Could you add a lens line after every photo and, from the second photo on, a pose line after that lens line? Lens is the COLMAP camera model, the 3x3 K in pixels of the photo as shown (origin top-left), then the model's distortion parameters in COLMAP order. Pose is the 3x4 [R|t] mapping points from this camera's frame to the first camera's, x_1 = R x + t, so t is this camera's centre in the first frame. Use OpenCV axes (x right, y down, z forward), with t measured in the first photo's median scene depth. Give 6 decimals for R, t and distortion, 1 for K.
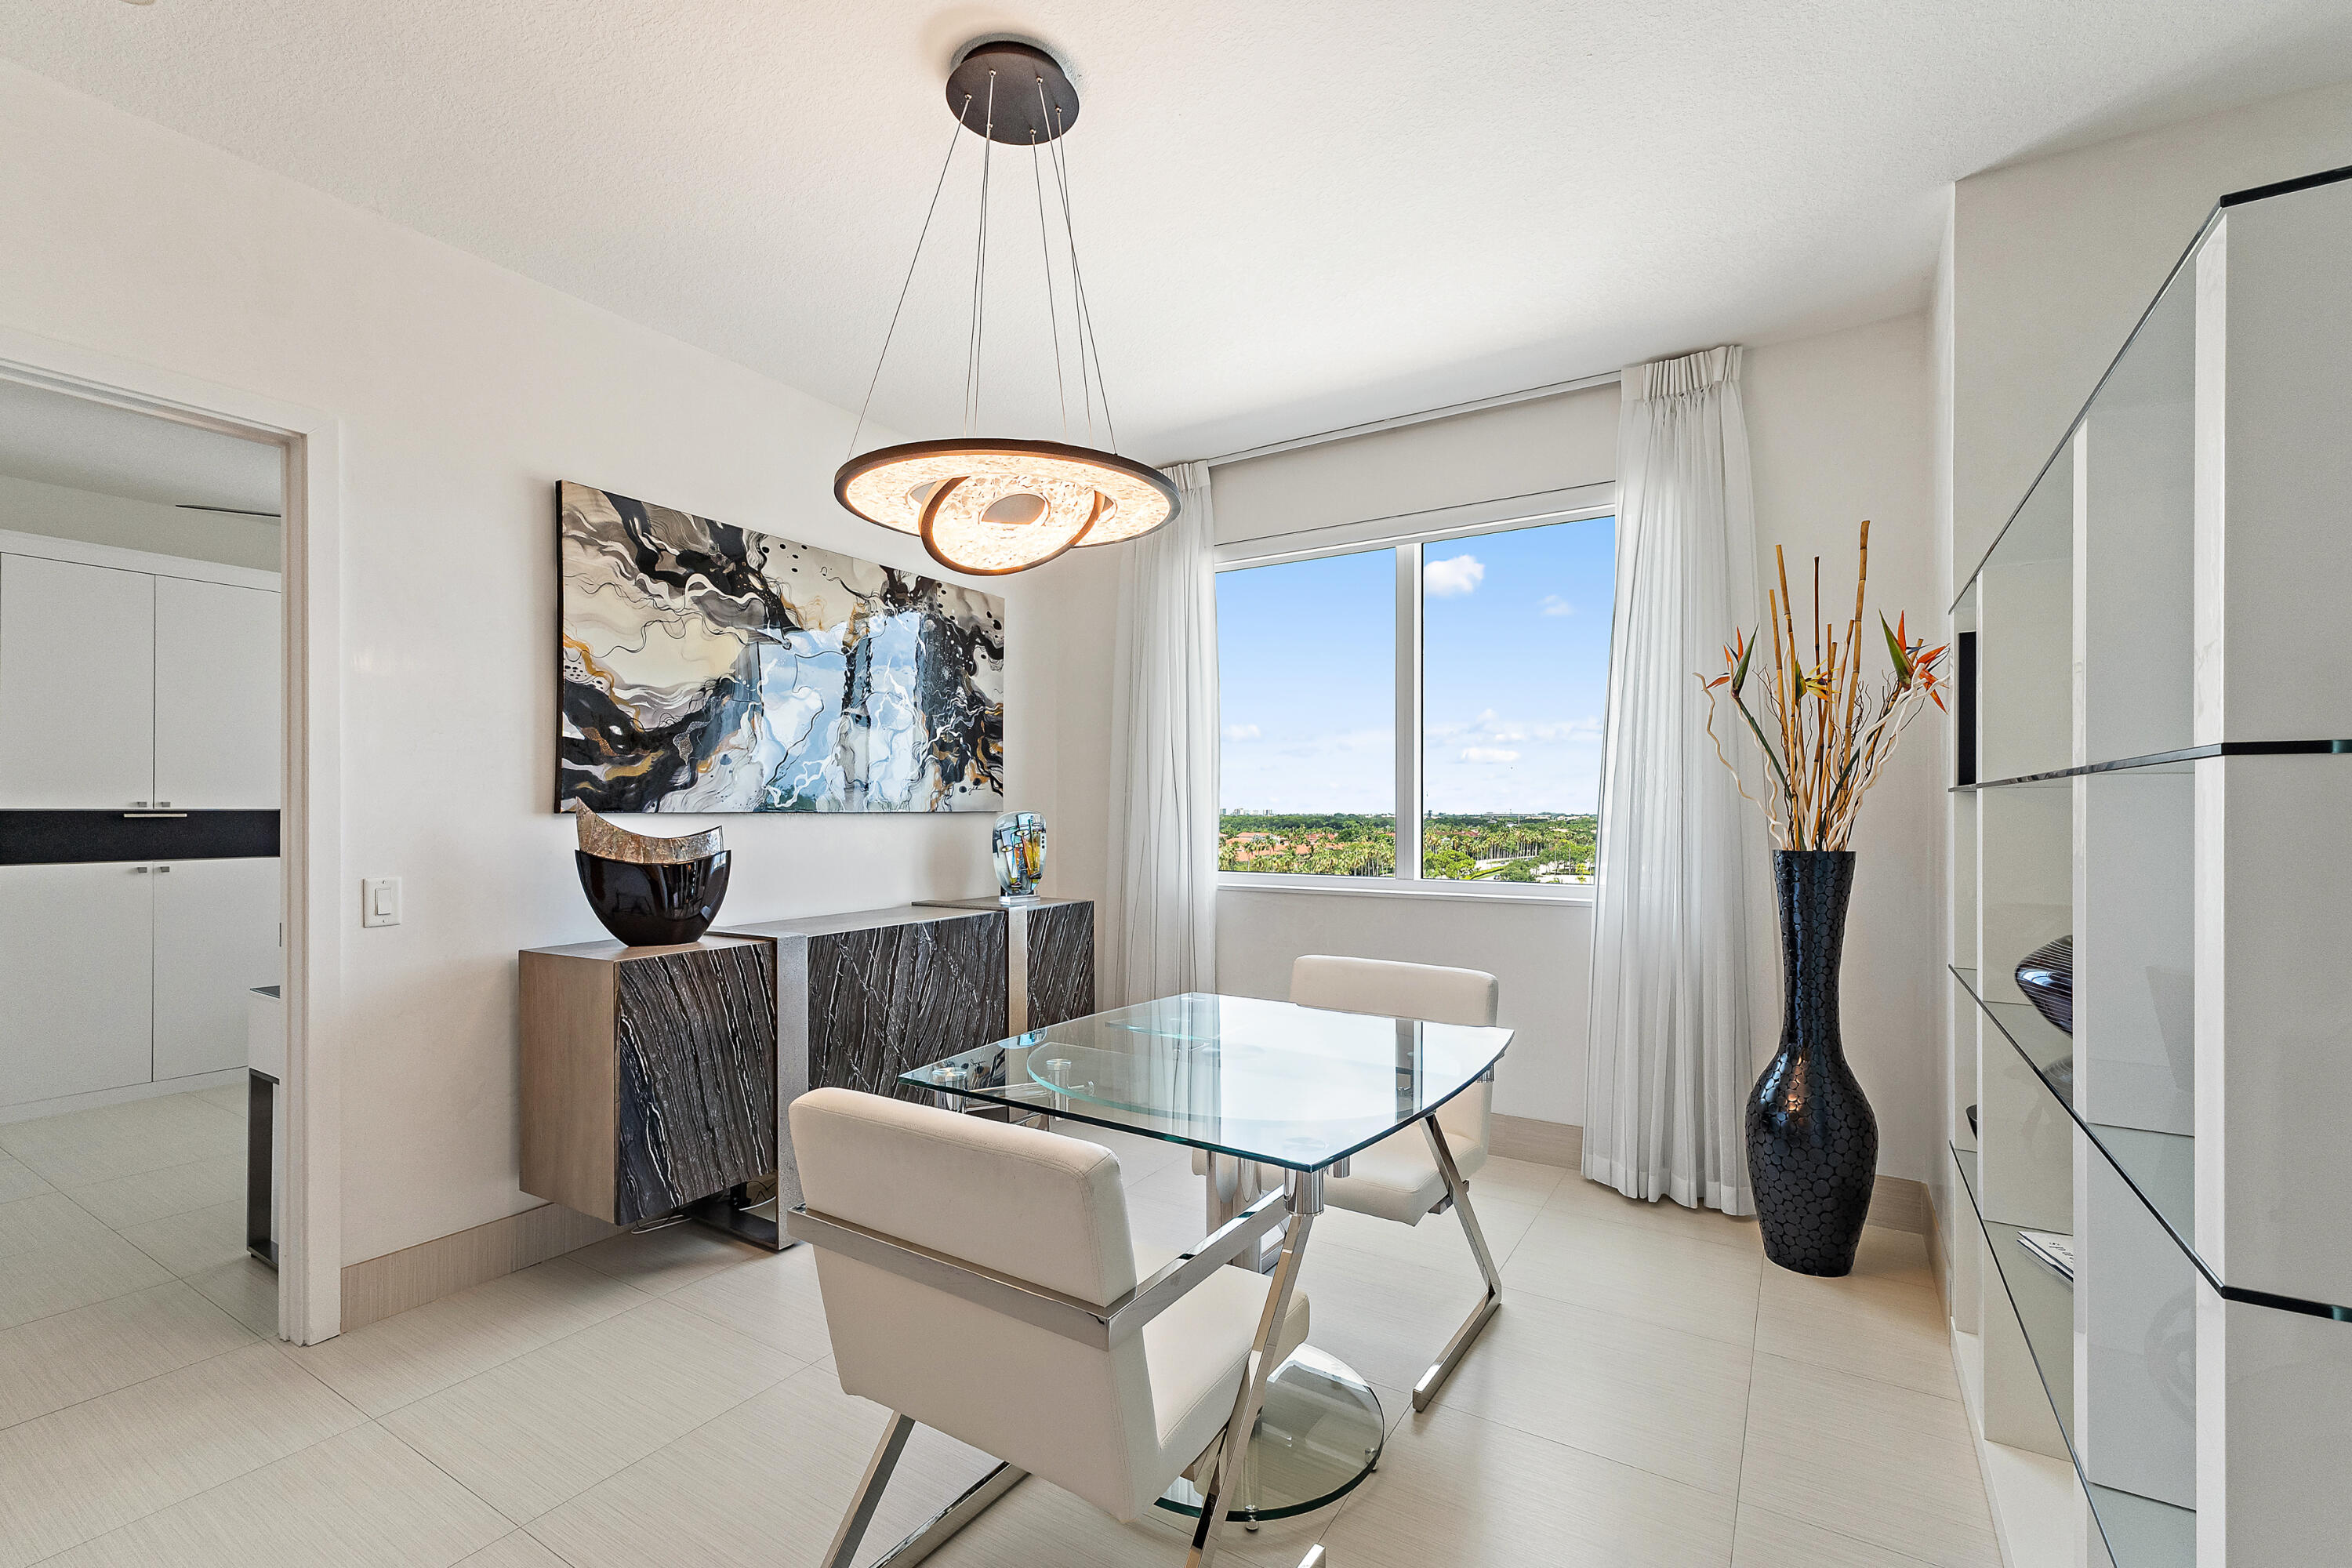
lens RADIAL K [[1002.1, 0, 1173.7], [0, 1002.1, 816.1], [0, 0, 1]] dist [0.023579, 0.000043]
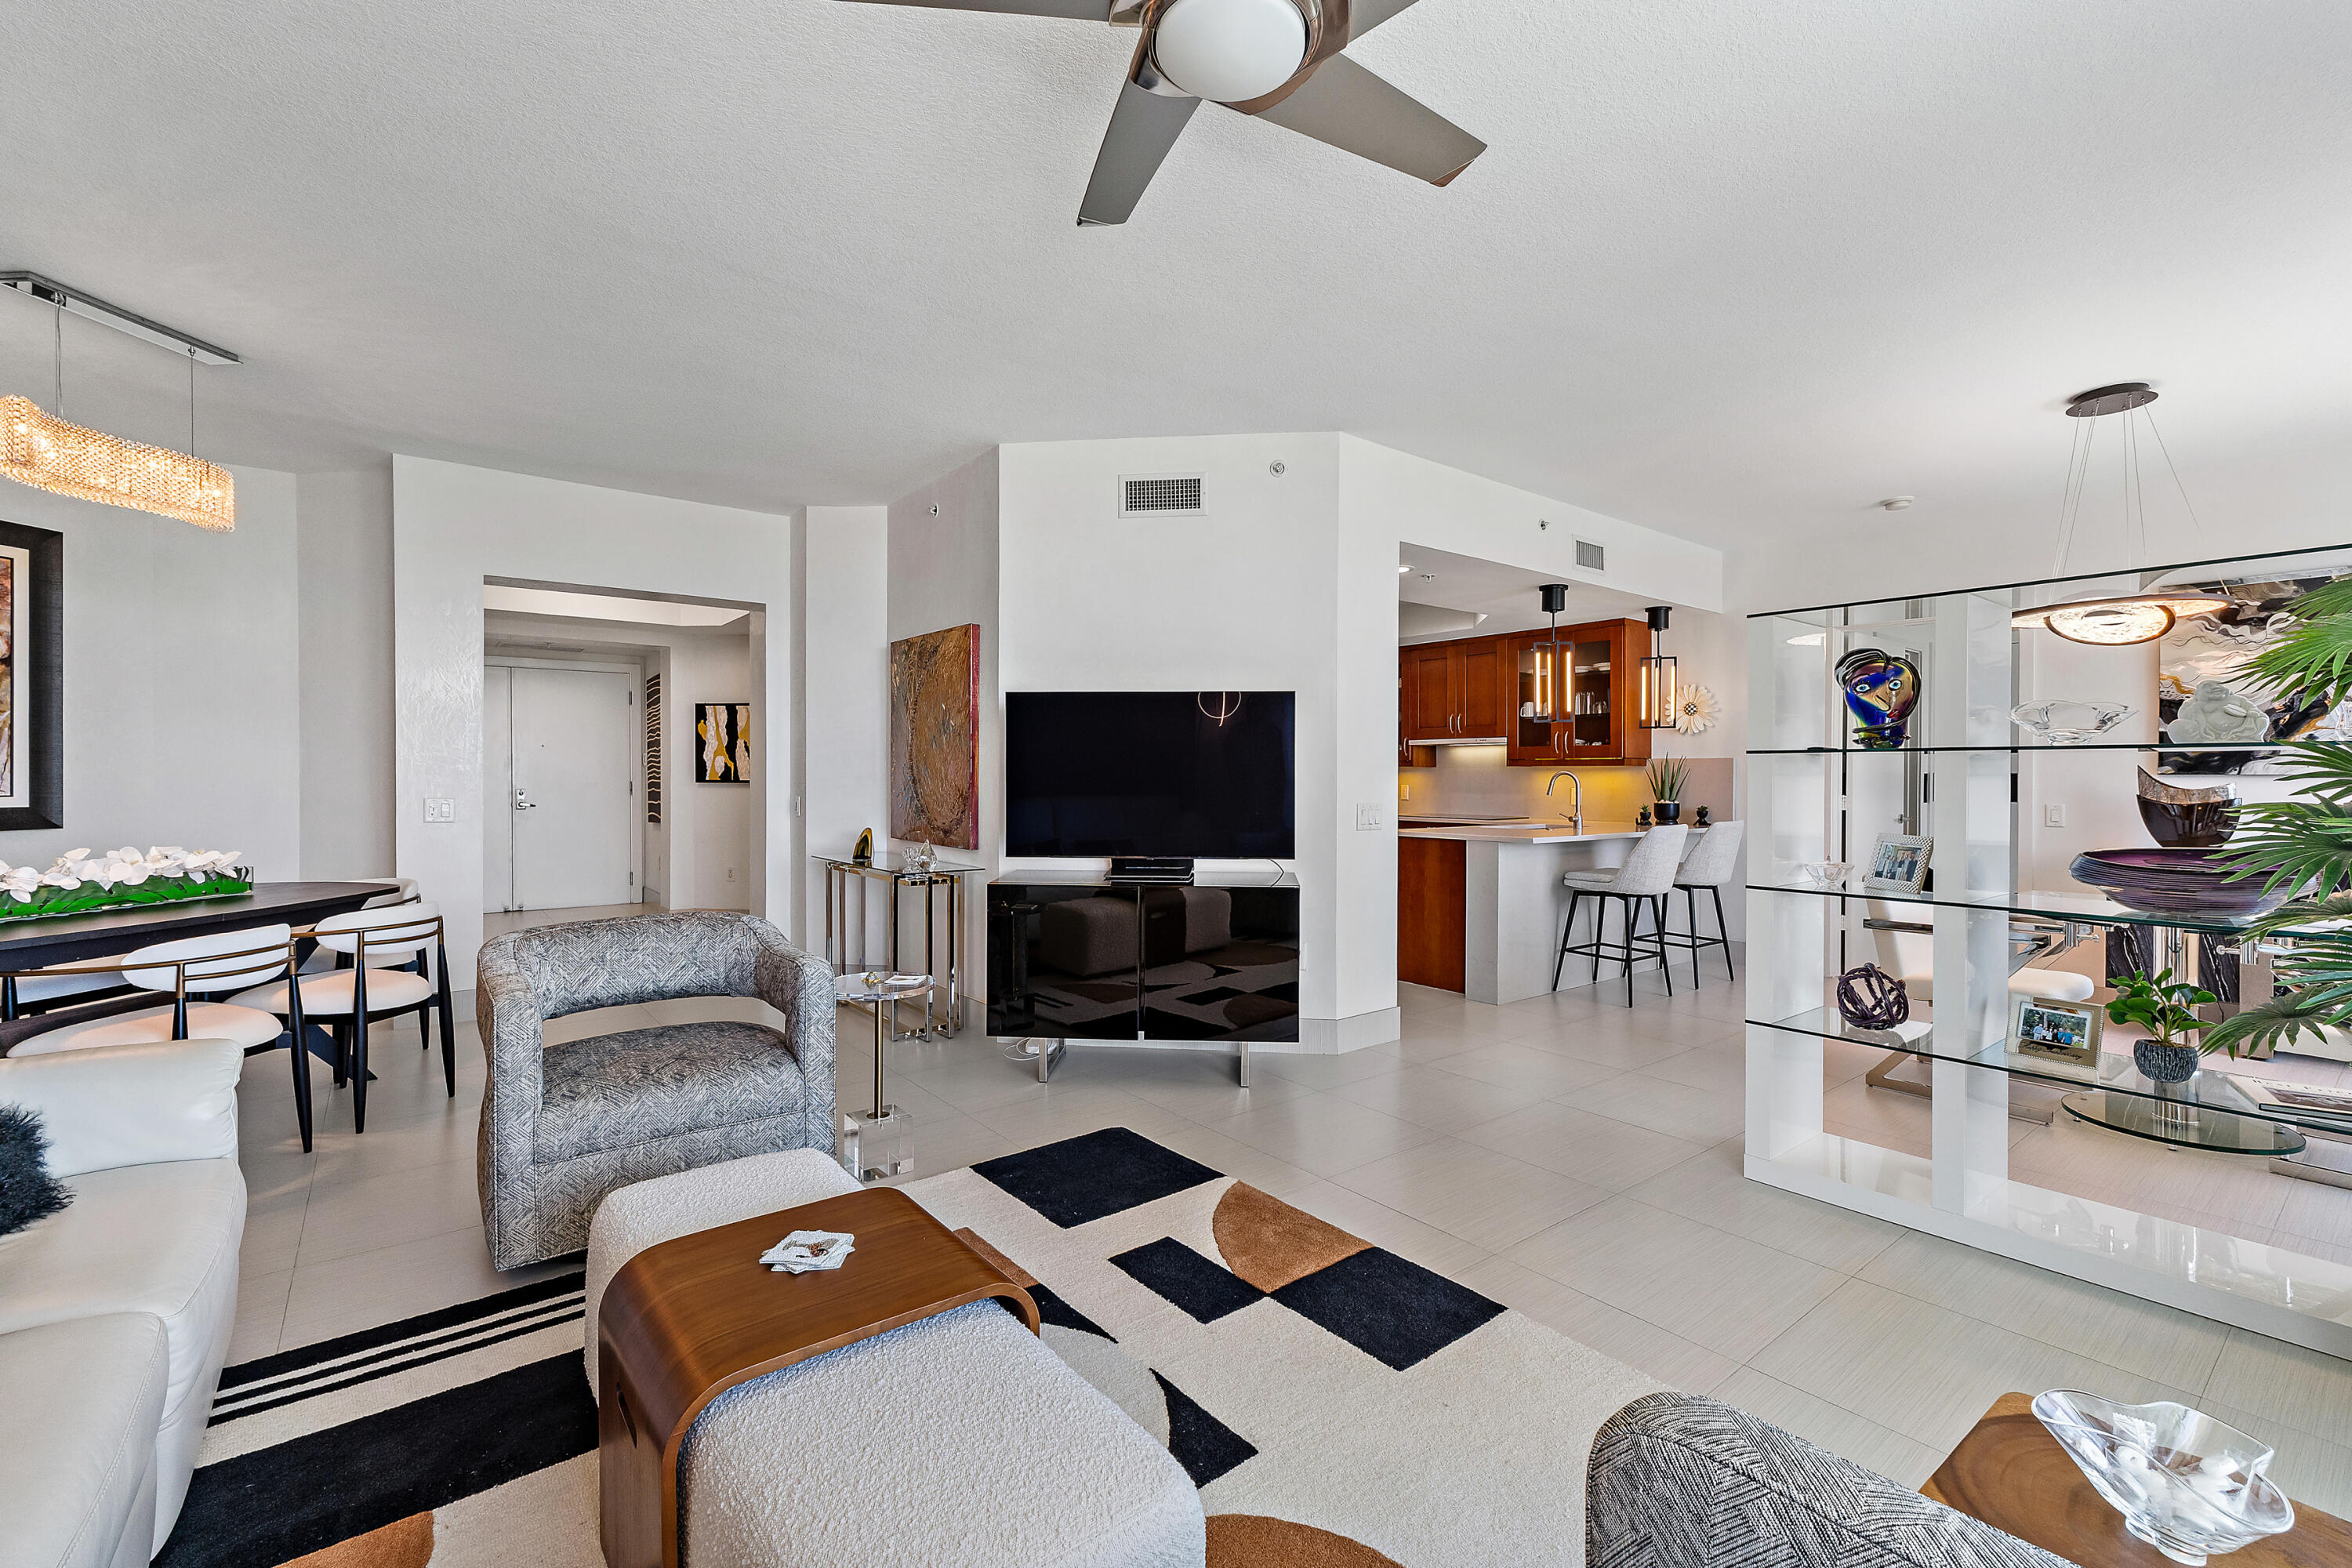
lens RADIAL K [[1011.8, 0, 1183.8], [0, 1011.8, 771.0], [0, 0, 1]] dist [0.000600, 0.000043]
pose [[-0.331405, -0.002003, -0.943487, 1.310094], [-0.005840, 0.999983, -0.000072, 0.001203], [0.943471, 0.005486, -0.331411, -0.020374]]
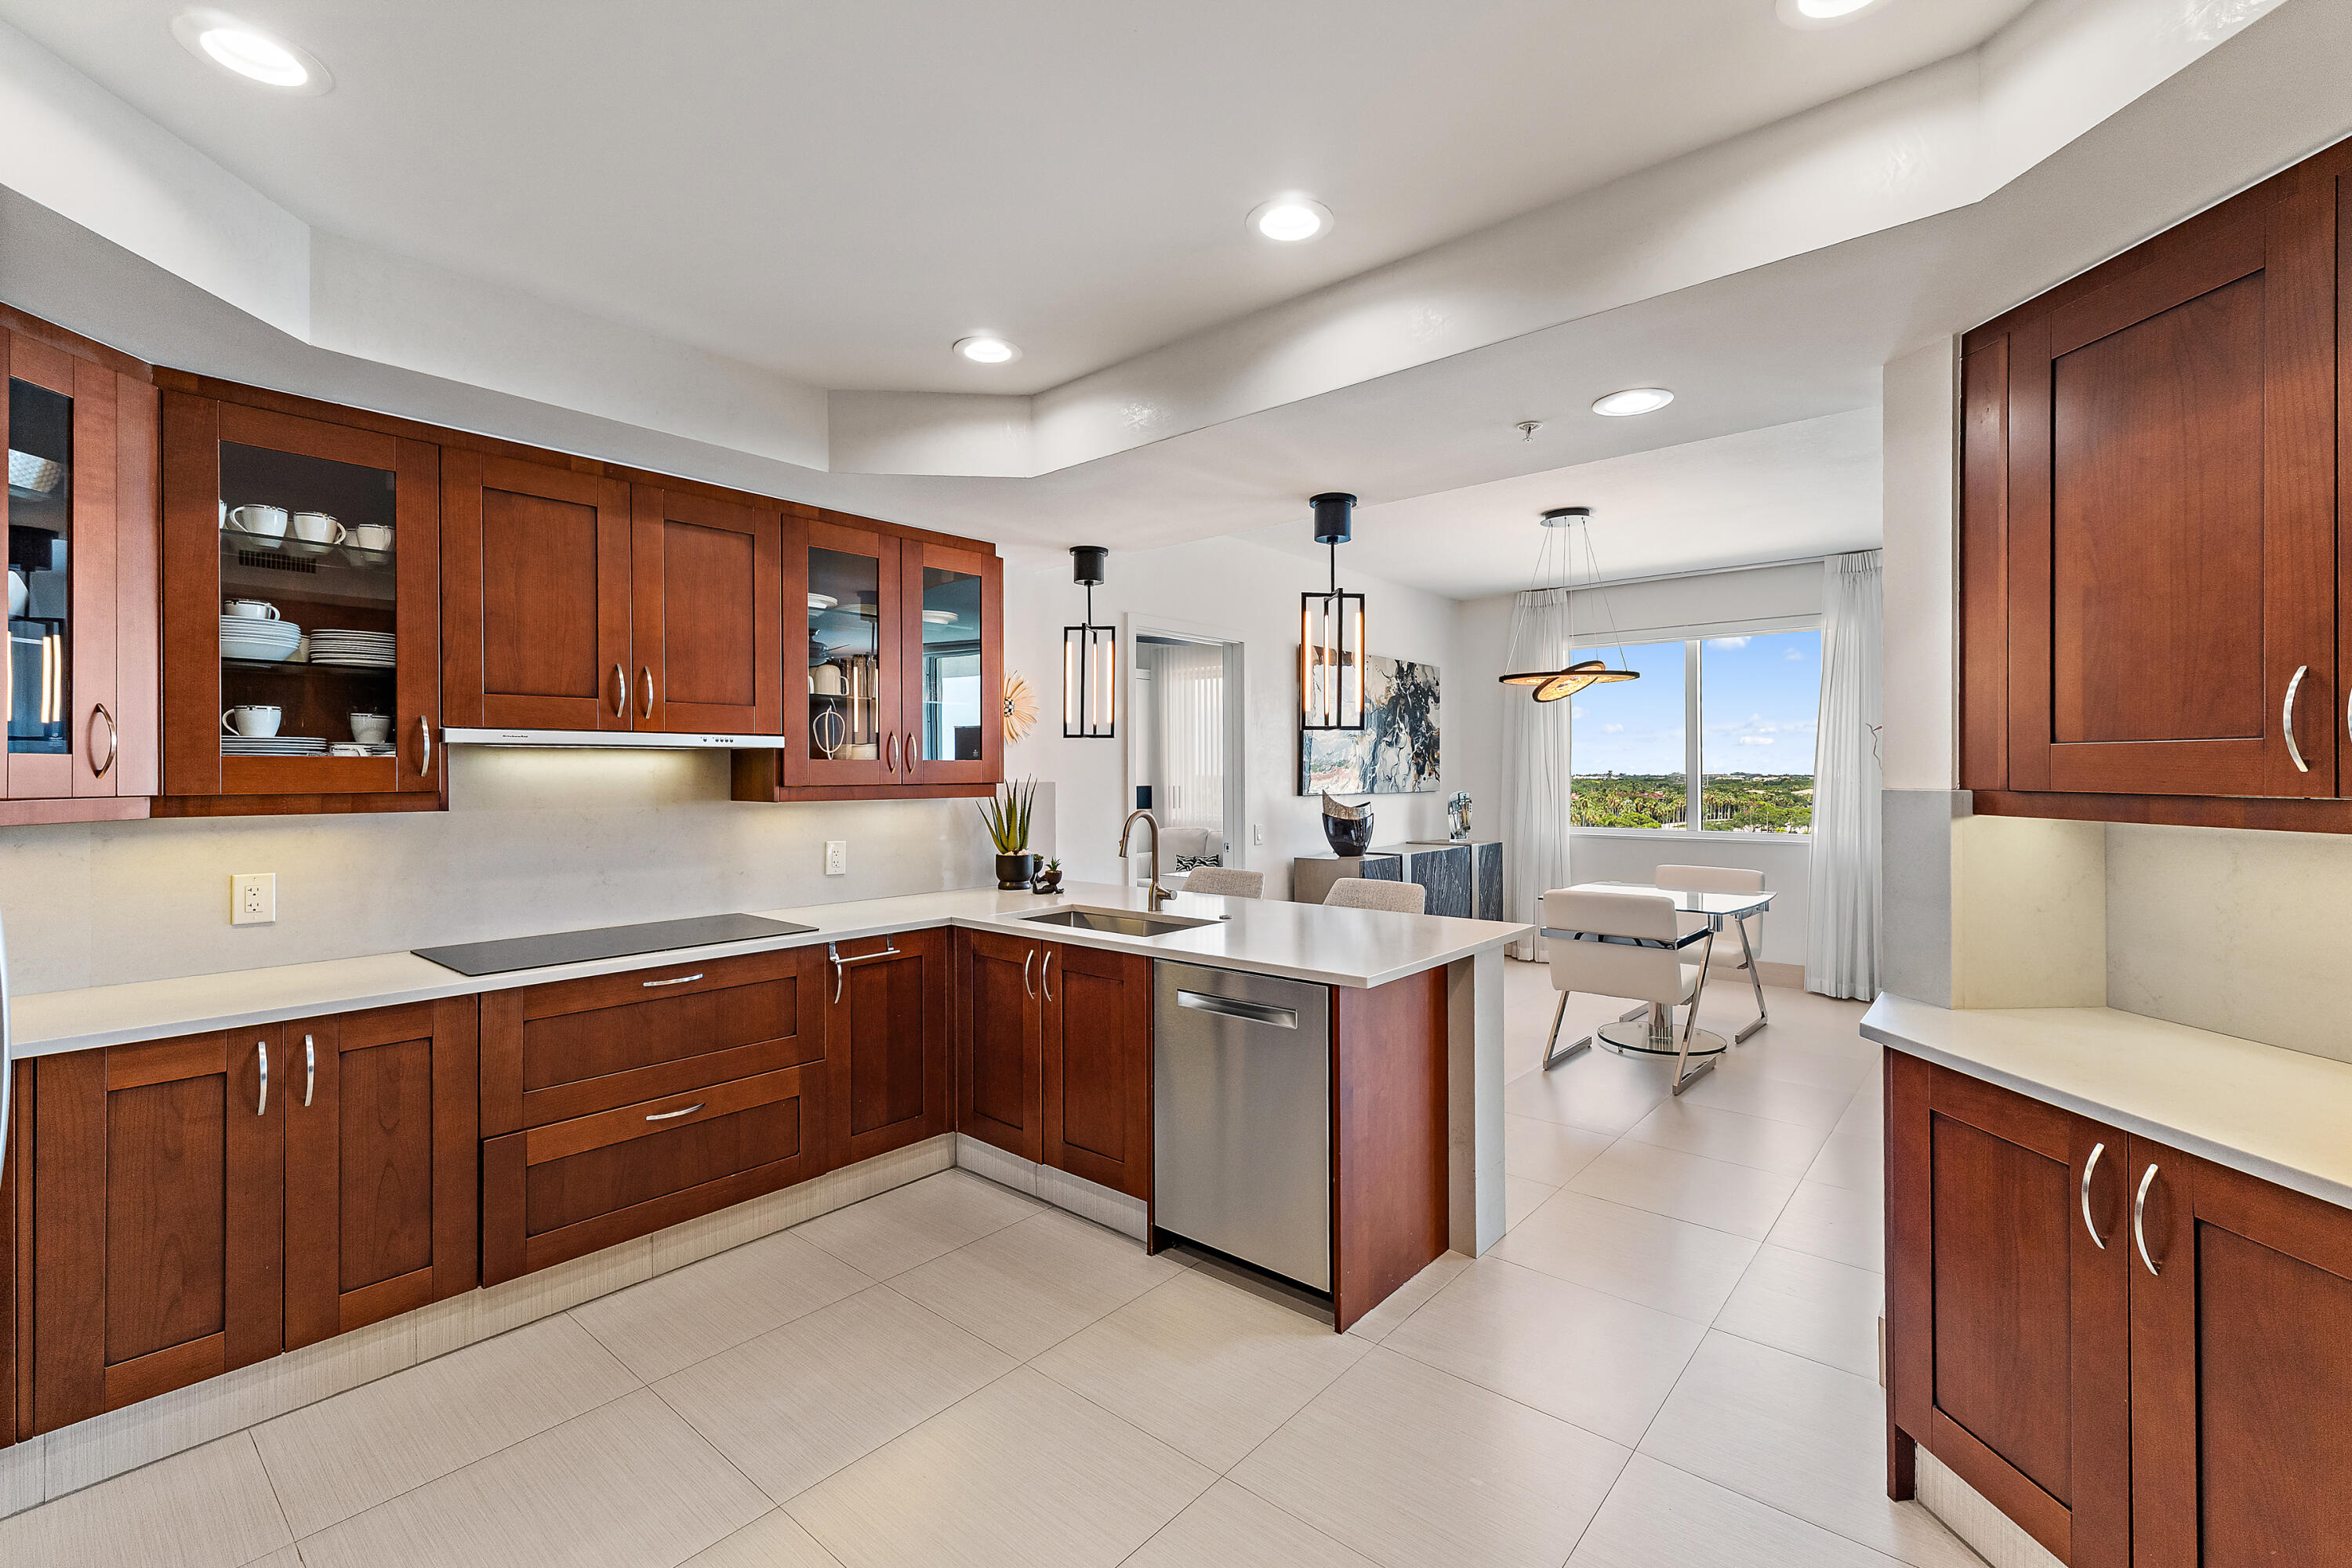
lens RADIAL K [[1011.8, 0, 1183.8], [0, 1011.8, 771.0], [0, 0, 1]] dist [0.000600, 0.000043]
pose [[0.989129, -0.002622, -0.147025, -0.428389], [0.001724, 0.999979, -0.006237, -0.034715], [0.147038, 0.005916, 0.989113, -0.963665]]
